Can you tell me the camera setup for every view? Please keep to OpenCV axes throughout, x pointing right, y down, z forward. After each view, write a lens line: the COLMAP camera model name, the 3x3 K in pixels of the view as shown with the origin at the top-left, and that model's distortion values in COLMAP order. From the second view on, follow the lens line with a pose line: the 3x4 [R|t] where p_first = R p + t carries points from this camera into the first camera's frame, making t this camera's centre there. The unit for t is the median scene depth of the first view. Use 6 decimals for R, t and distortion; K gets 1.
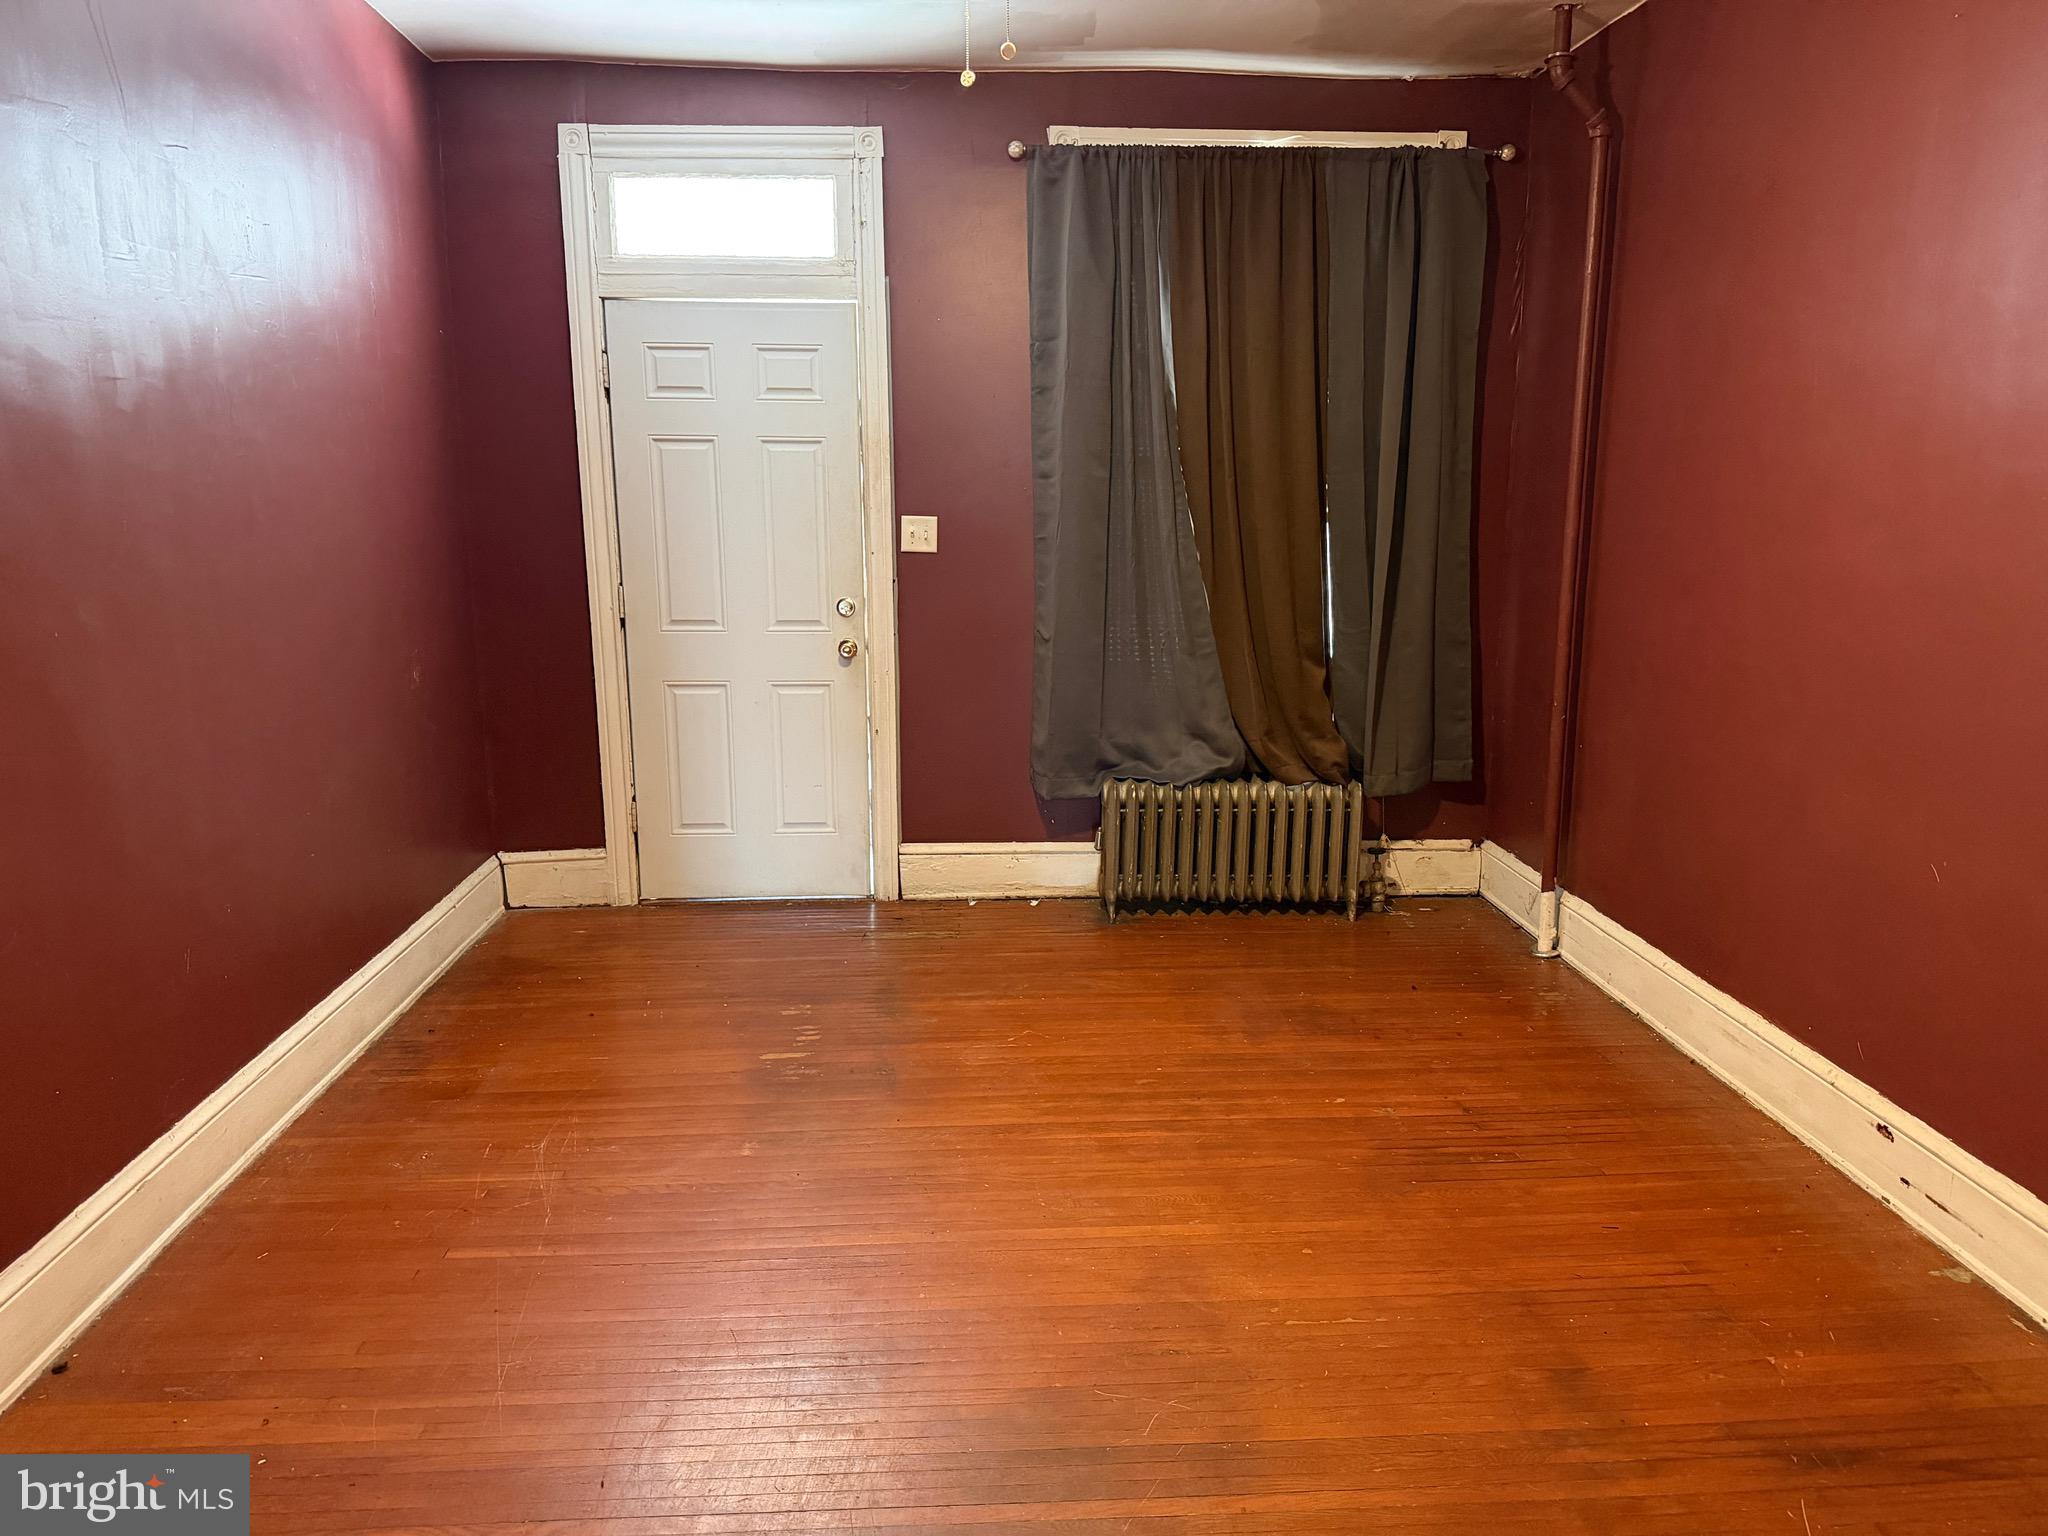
lens RADIAL K [[1437.1, 0, 1019.6], [0, 1437.1, 772.2], [0, 0, 1]] dist [0.030282, -0.023339]
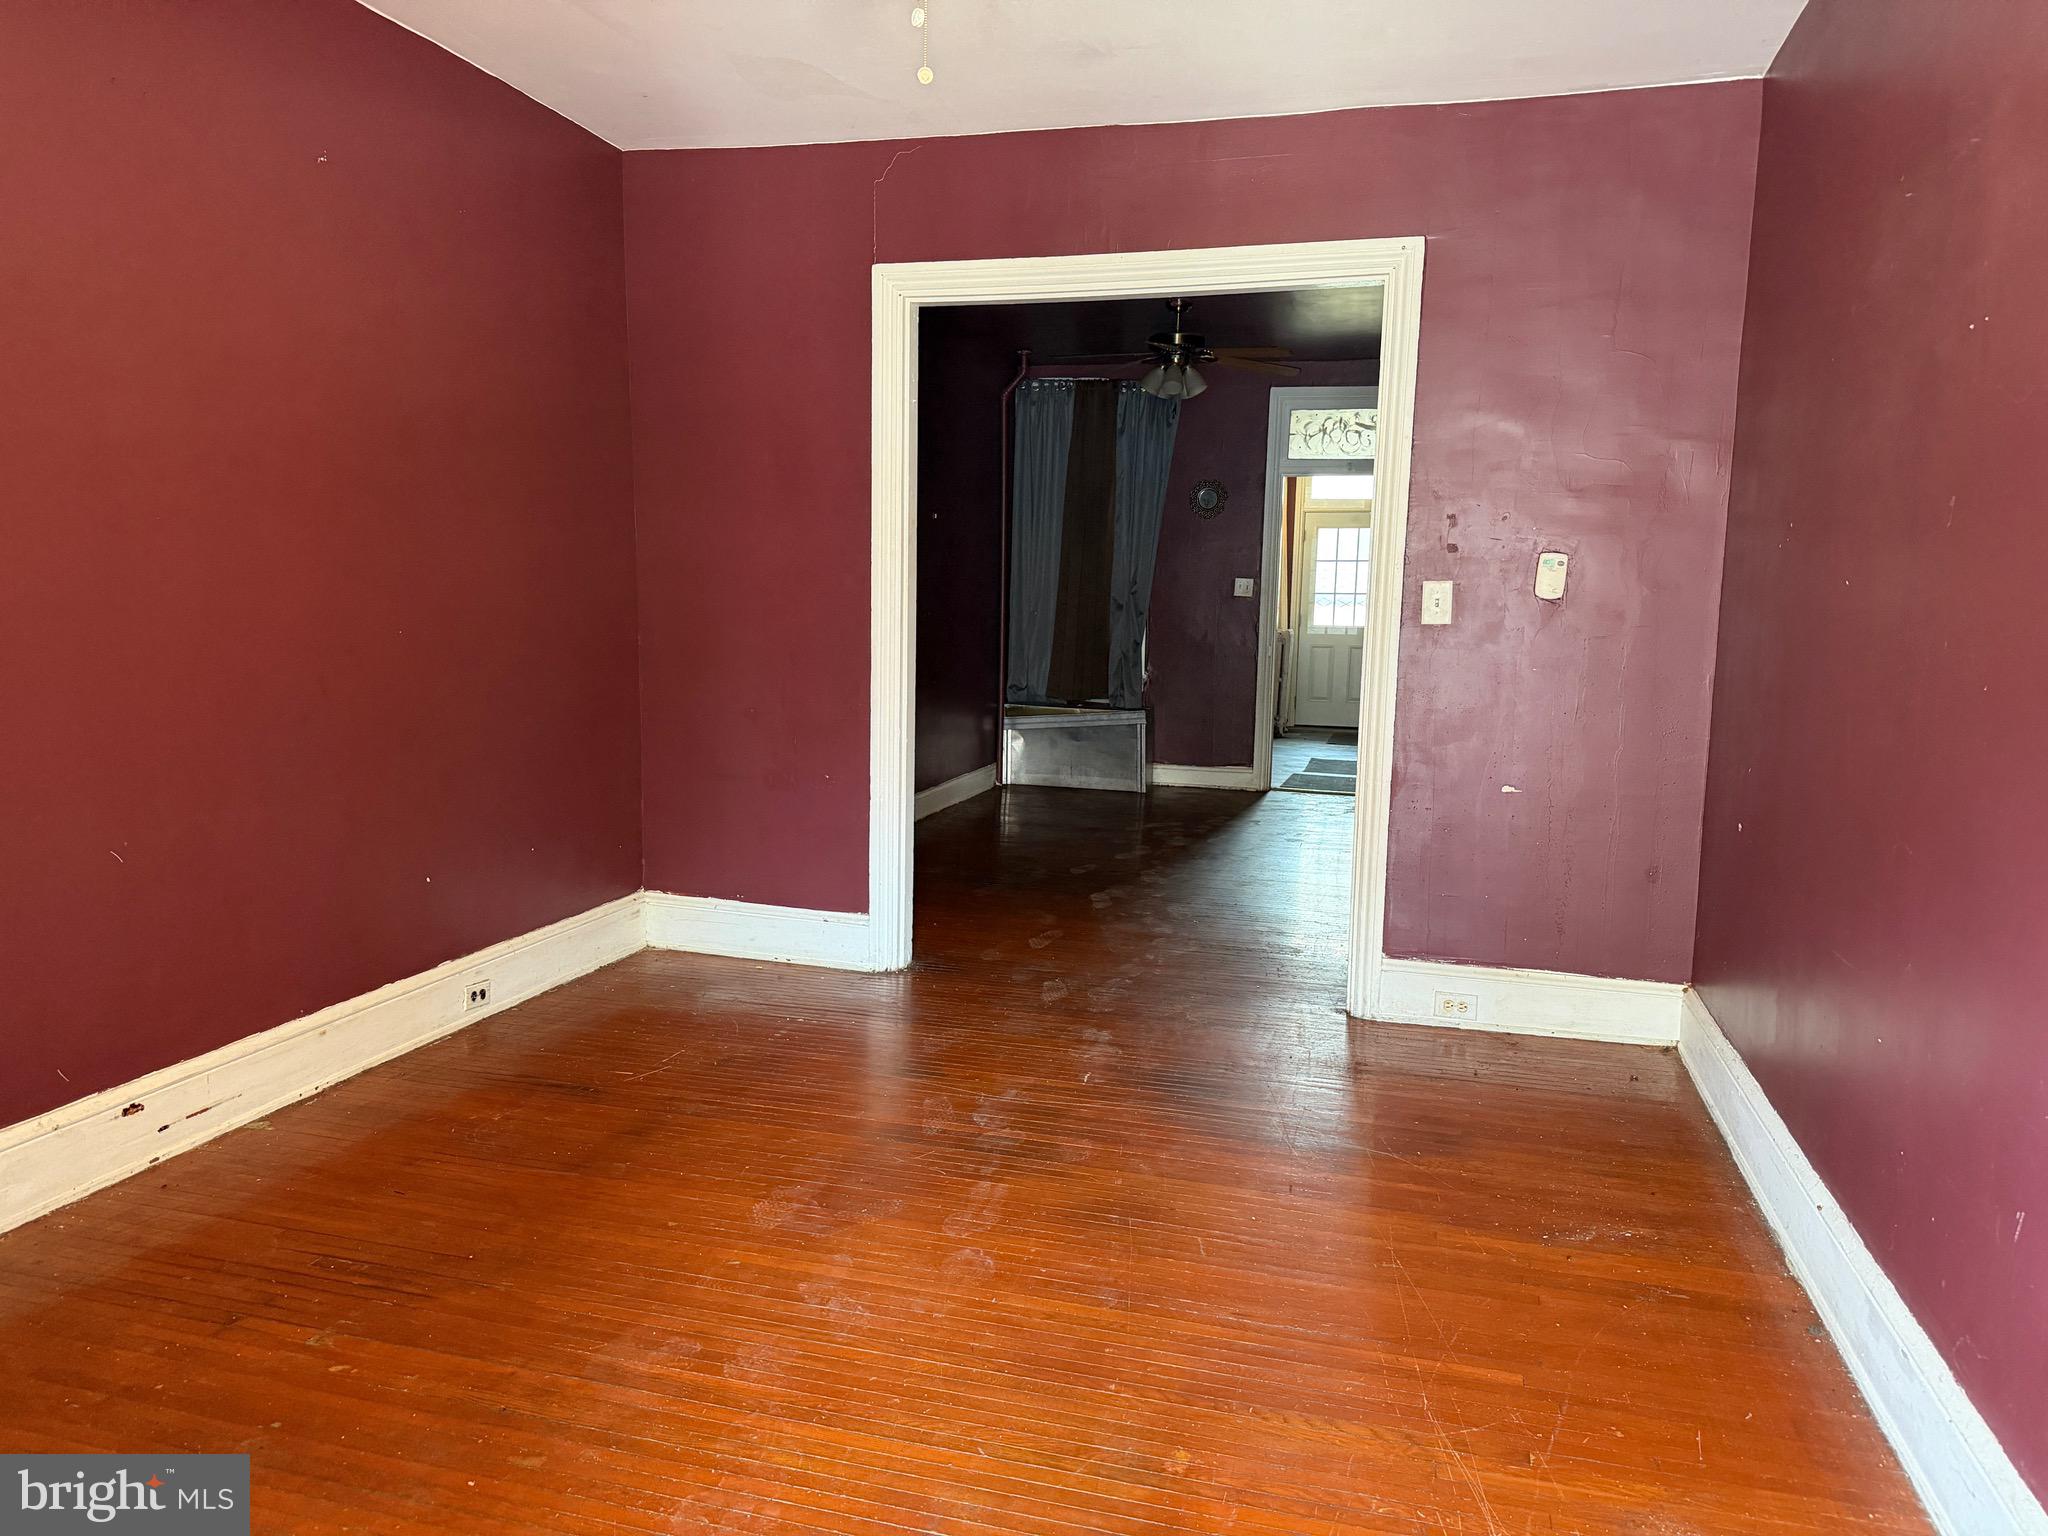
lens RADIAL K [[1437.1, 0, 1014.2], [0, 1437.1, 780.6], [0, 0, 1]] dist [0.030282, -0.023339]
pose [[-0.950526, -0.053094, 0.306074, -0.329706], [0.042974, 0.953338, 0.298831, -0.271755], [-0.307658, 0.297200, -0.903891, 1.690180]]
